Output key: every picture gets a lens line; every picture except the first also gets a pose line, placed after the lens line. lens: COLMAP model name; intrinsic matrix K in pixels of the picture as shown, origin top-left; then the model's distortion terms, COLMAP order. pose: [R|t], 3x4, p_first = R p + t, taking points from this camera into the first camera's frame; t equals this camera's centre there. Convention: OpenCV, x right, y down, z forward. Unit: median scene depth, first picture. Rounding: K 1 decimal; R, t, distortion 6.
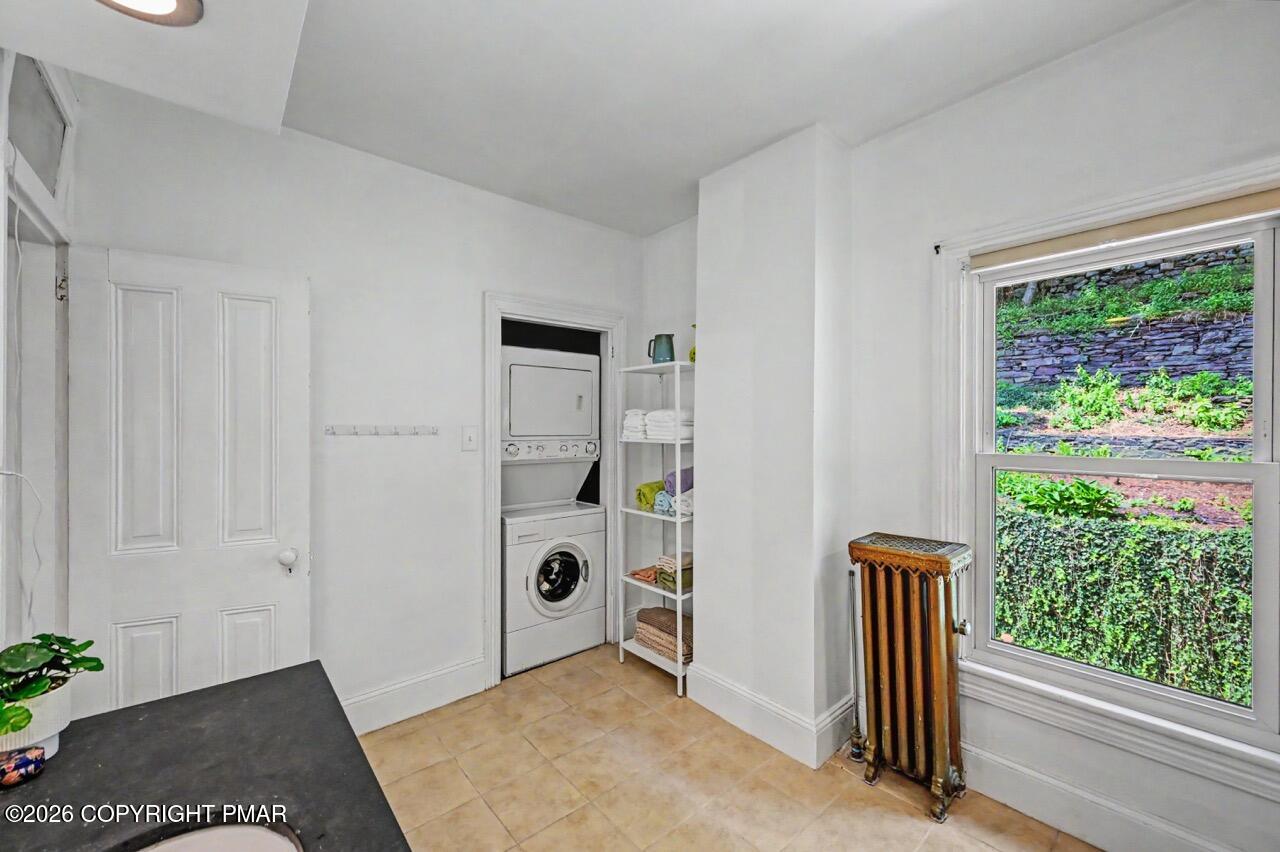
lens RADIAL K [[498.6, 0, 643.3], [0, 498.6, 428.5], [0, 0, 1]] dist [-0.001755, 0.000319]
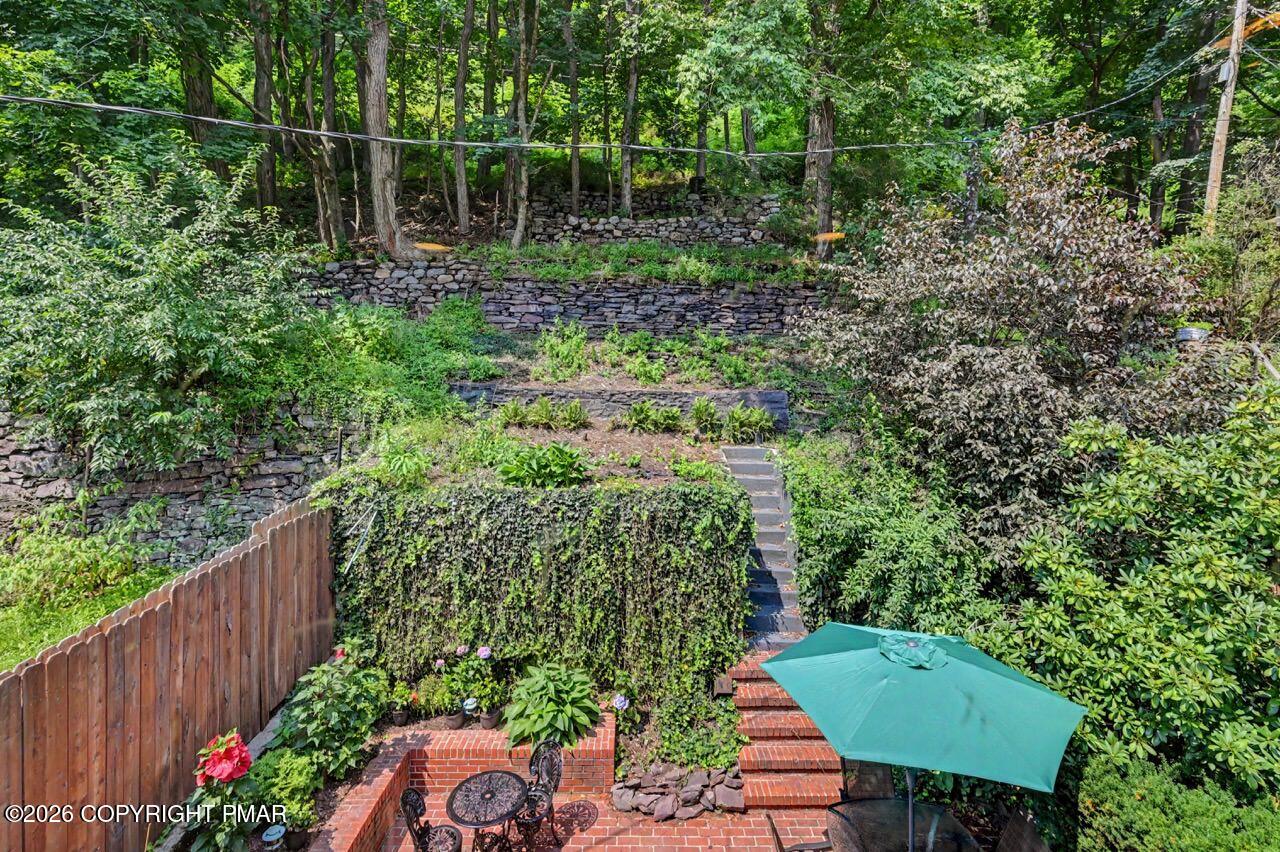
lens RADIAL K [[590.6, 0, 643.0], [0, 590.6, 378.3], [0, 0, 1]] dist [-0.000670, 0.000014]
pose [[0.650622, -0.000361, 0.759402, 0.188860], [-0.008241, 0.999938, 0.007536, -0.024136], [-0.759357, -0.011161, 0.650578, 0.208700]]
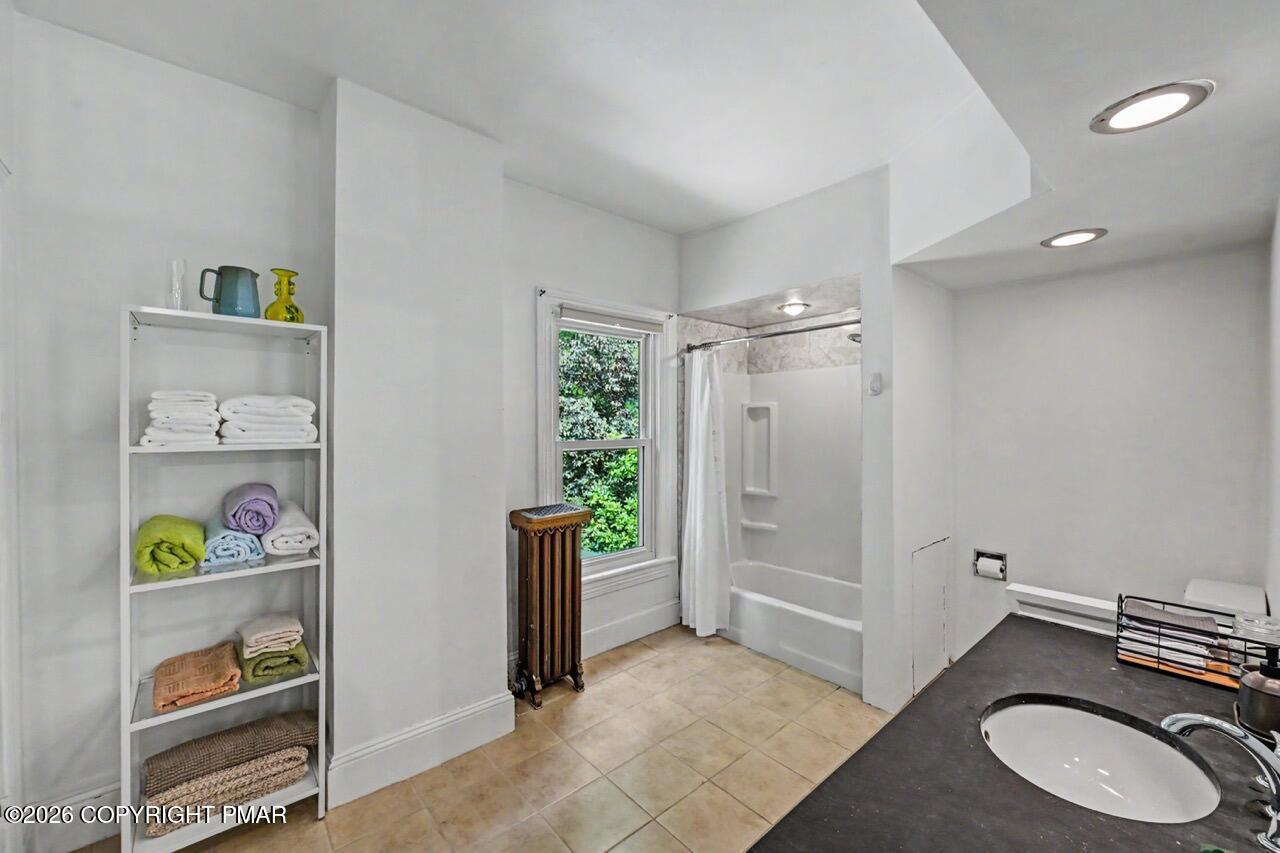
lens RADIAL K [[502.3, 0, 640.0], [0, 502.3, 426.5], [0, 0, 1]] dist [0.000317, 0.000115]
pose [[0.012450, -0.008699, 0.999885, -0.197381], [-0.001582, 0.999961, 0.008719, -0.001725], [-0.999921, -0.001691, 0.012436, 0.181359]]
